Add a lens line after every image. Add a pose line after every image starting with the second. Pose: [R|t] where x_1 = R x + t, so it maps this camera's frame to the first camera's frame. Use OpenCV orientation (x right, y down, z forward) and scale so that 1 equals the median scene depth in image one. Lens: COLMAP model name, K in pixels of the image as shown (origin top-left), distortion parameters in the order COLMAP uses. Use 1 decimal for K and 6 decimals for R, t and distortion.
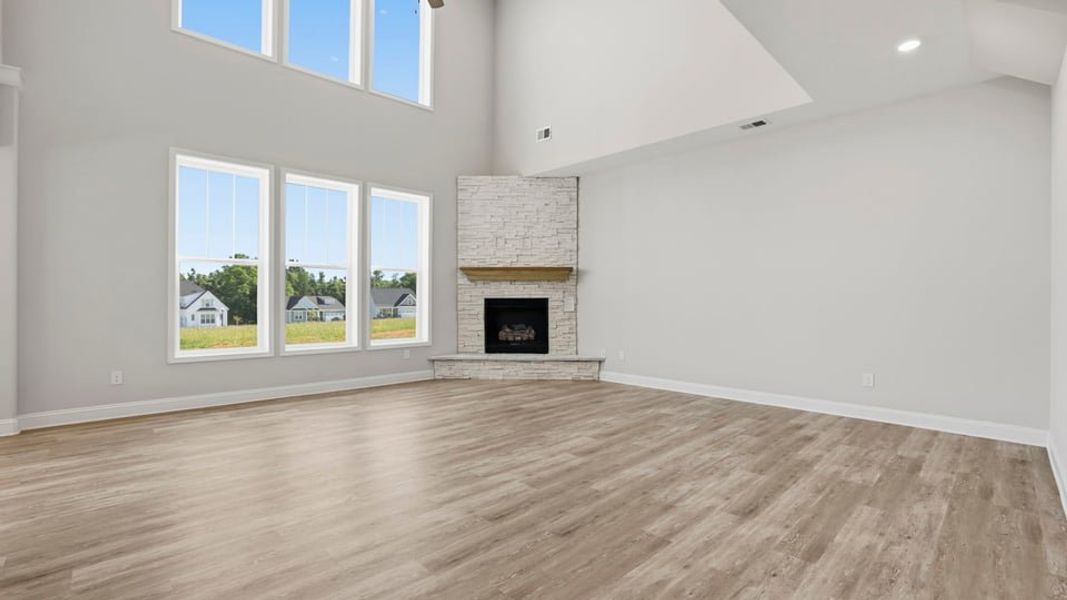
lens RADIAL K [[465.1, 0, 536.1], [0, 465.1, 304.0], [0, 0, 1]] dist [-0.033836, 0.008985]
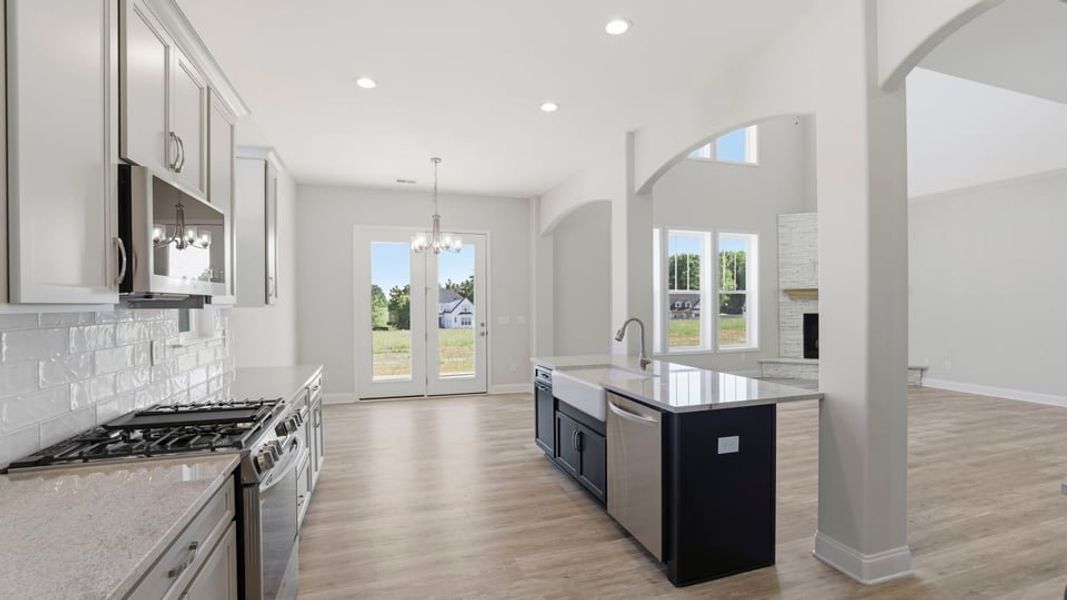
lens RADIAL K [[465.1, 0, 537.8], [0, 465.1, 305.2], [0, 0, 1]] dist [-0.033836, 0.008985]
pose [[0.903684, -0.004599, -0.428174, -0.224054], [0.002129, 0.999978, -0.006249, -0.027813], [0.428194, 0.004736, 0.903674, -0.393870]]
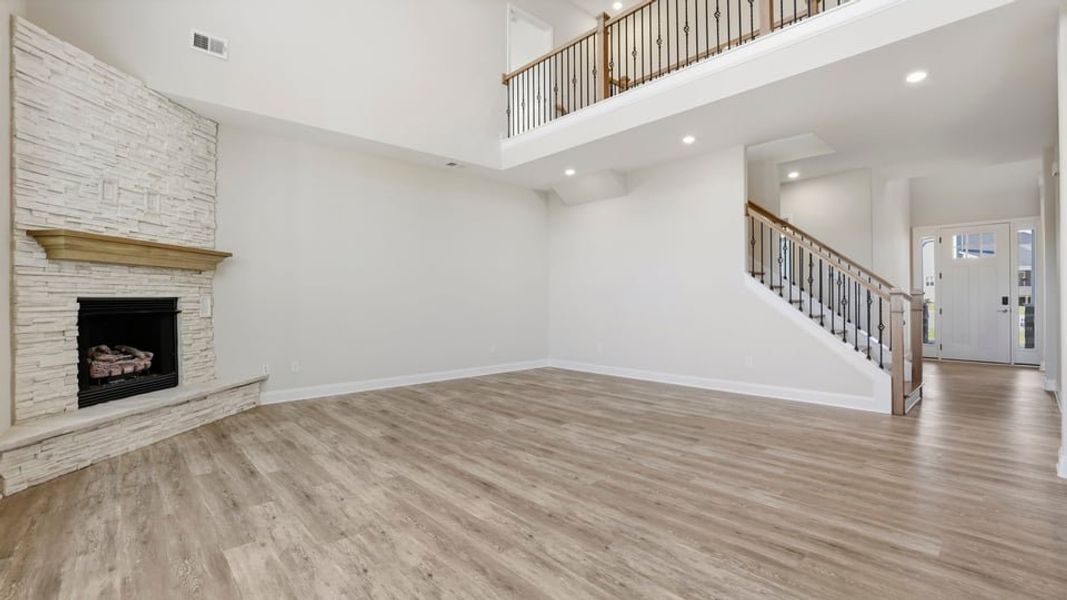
lens RADIAL K [[465.1, 0, 525.3], [0, 465.1, 297.3], [0, 0, 1]] dist [-0.033836, 0.008985]
pose [[0.052565, 0.002935, 0.998613, -0.565448], [0.012893, 0.999910, -0.003618, -0.004699], [-0.998534, 0.013065, 0.052522, 0.503242]]
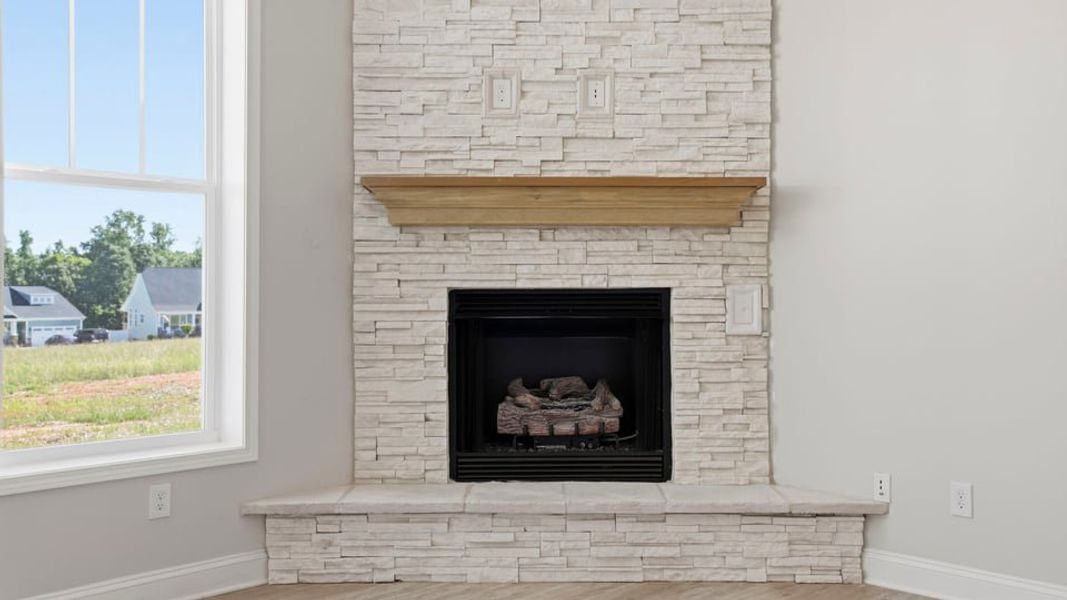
lens RADIAL K [[1032.9, 0, 552.2], [0, 1032.9, 287.8], [0, 0, 1]] dist [0.055890, 0.000000]
pose [[0.999554, -0.000140, 0.029868, -0.066270], [0.000617, 0.999872, -0.015971, -0.002711], [-0.029862, 0.015982, 0.999426, 0.364691]]
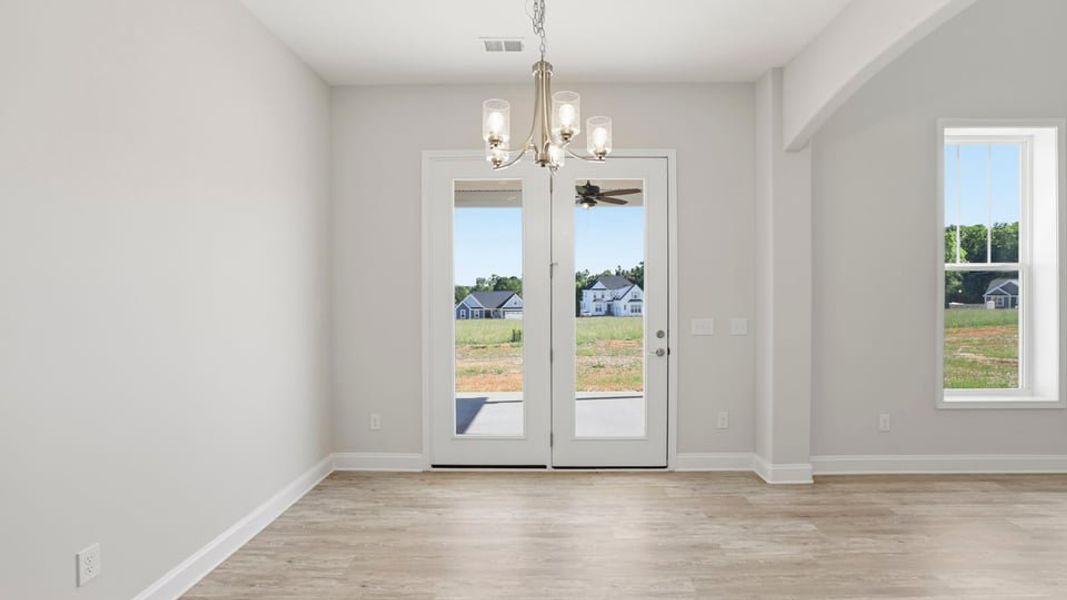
lens RADIAL K [[467.1, 0, 543.8], [0, 467.1, 302.0], [0, 0, 1]] dist [-0.033102, -0.000052]
pose [[0.702840, 0.011032, -0.711262, -0.484983], [-0.000441, 0.999886, 0.015072, -0.035601], [0.711348, -0.010280, 0.702765, 0.007567]]
